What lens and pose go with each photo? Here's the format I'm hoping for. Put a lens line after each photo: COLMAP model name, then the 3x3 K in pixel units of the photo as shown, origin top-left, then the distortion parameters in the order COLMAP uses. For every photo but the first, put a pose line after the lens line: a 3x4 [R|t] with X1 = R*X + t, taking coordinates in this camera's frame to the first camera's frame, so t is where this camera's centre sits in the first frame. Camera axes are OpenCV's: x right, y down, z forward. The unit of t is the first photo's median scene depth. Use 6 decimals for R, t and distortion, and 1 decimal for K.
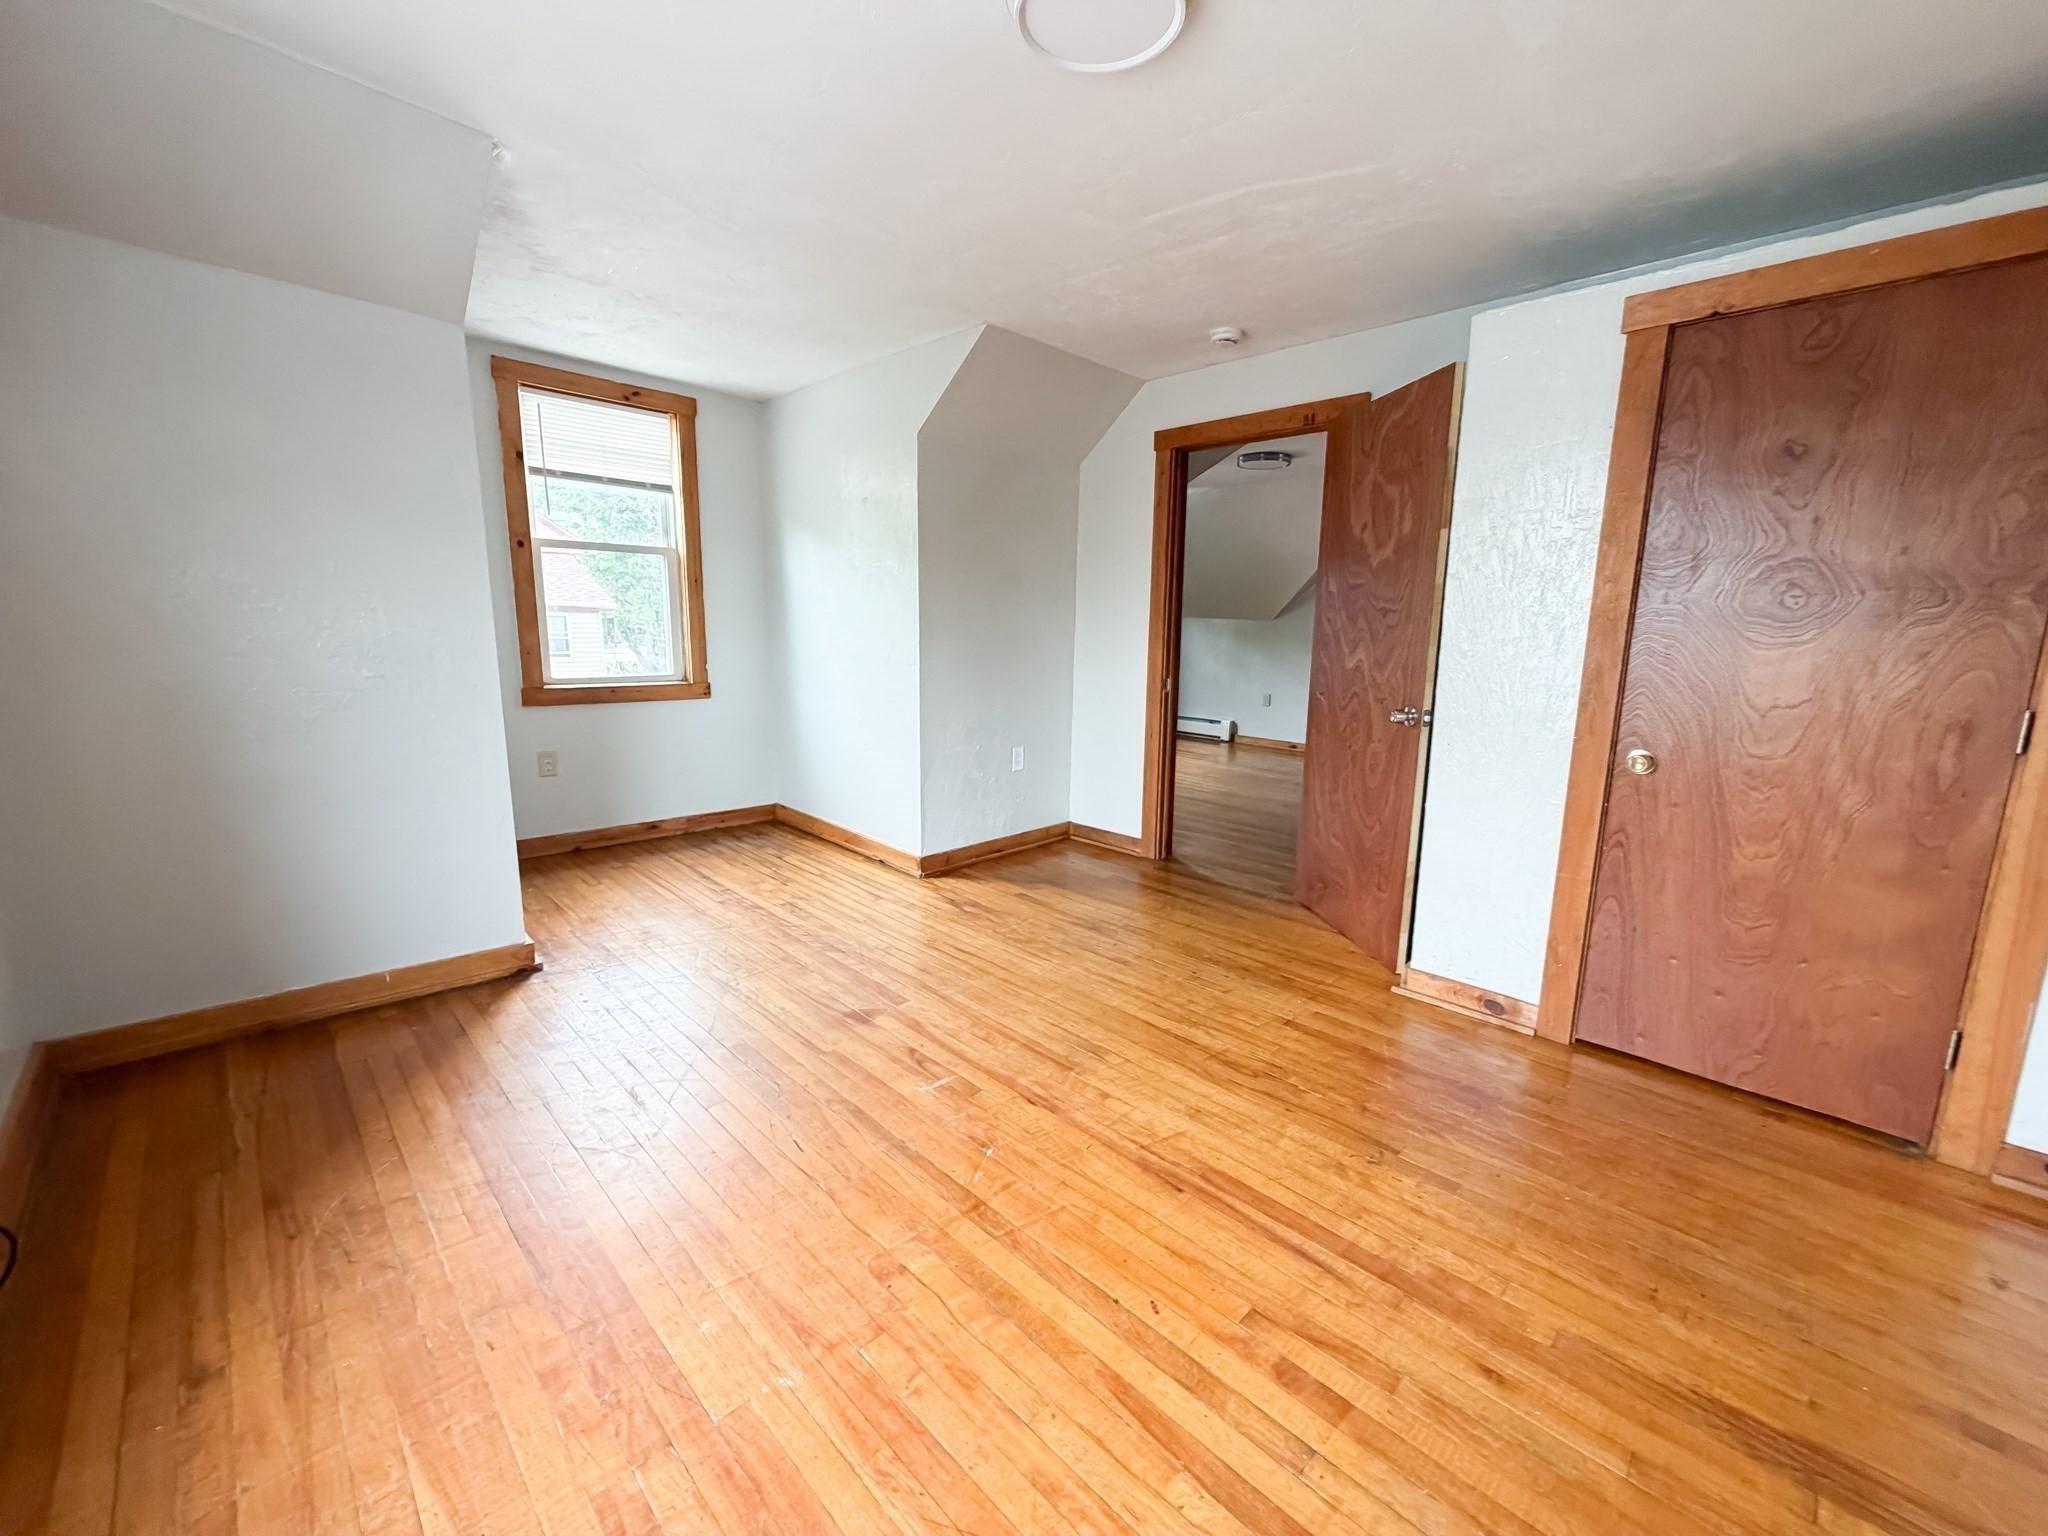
lens RADIAL K [[817.3, 0, 1021.2], [0, 817.3, 765.9], [0, 0, 1]] dist [-0.001963, -0.000594]
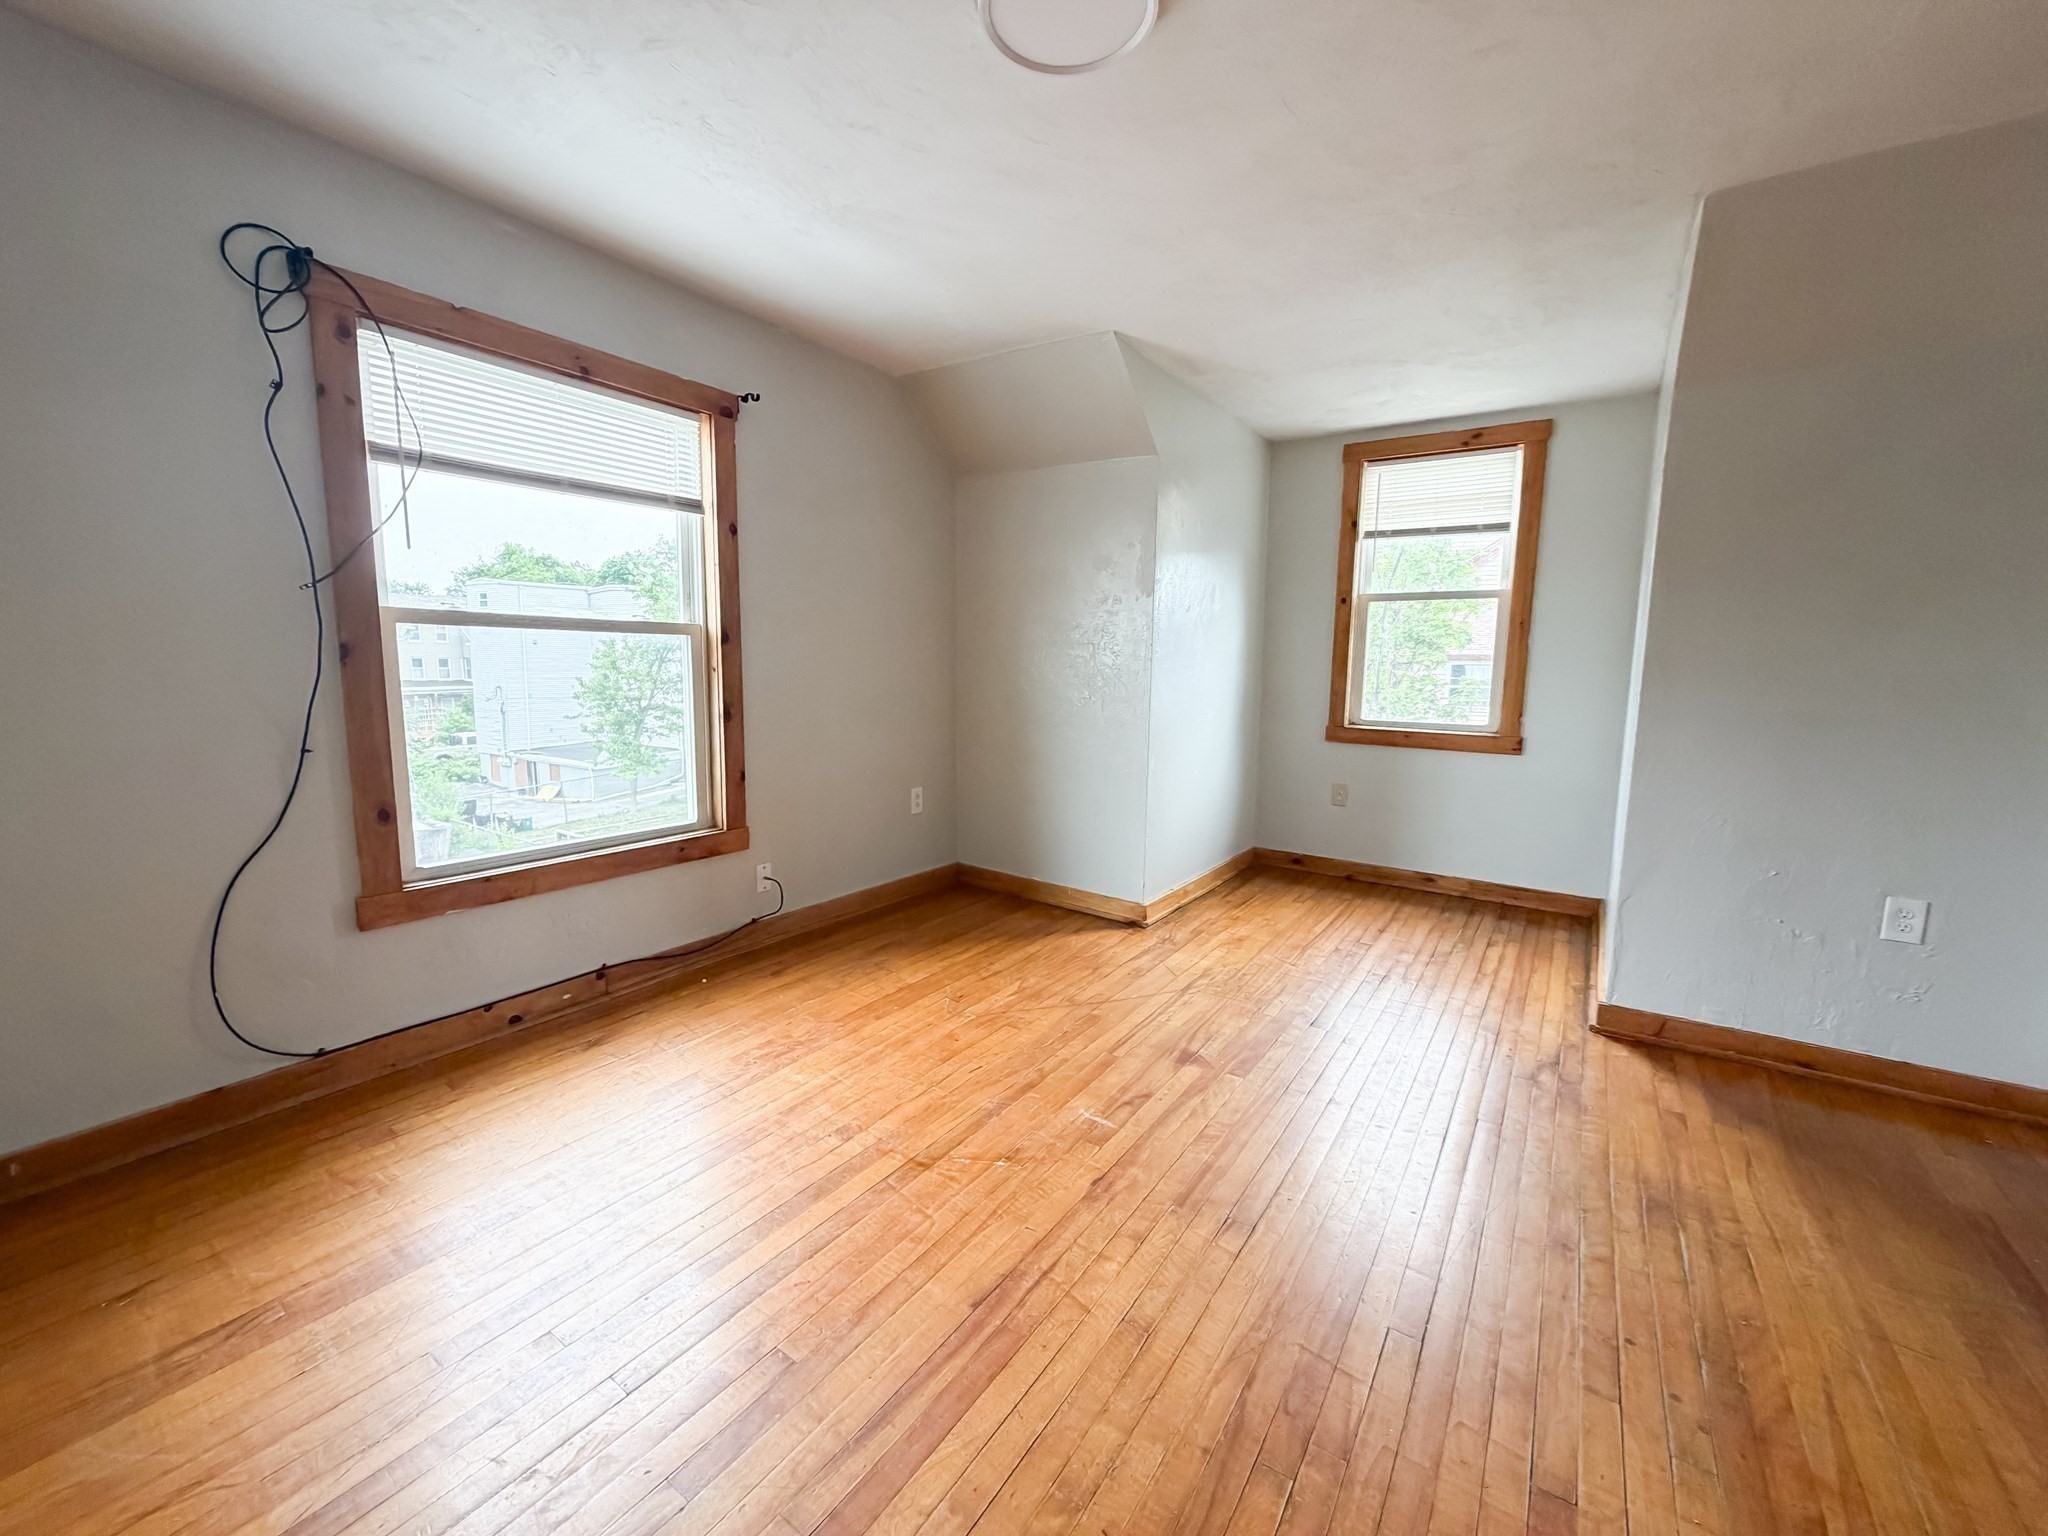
lens RADIAL K [[817.3, 0, 1018.2], [0, 817.3, 769.7], [0, 0, 1]] dist [-0.001963, -0.000594]
pose [[0.180862, 0.113892, -0.976892, 0.517029], [-0.181776, 0.980031, 0.080603, -0.055363], [0.966564, 0.162998, 0.197953, 0.419747]]
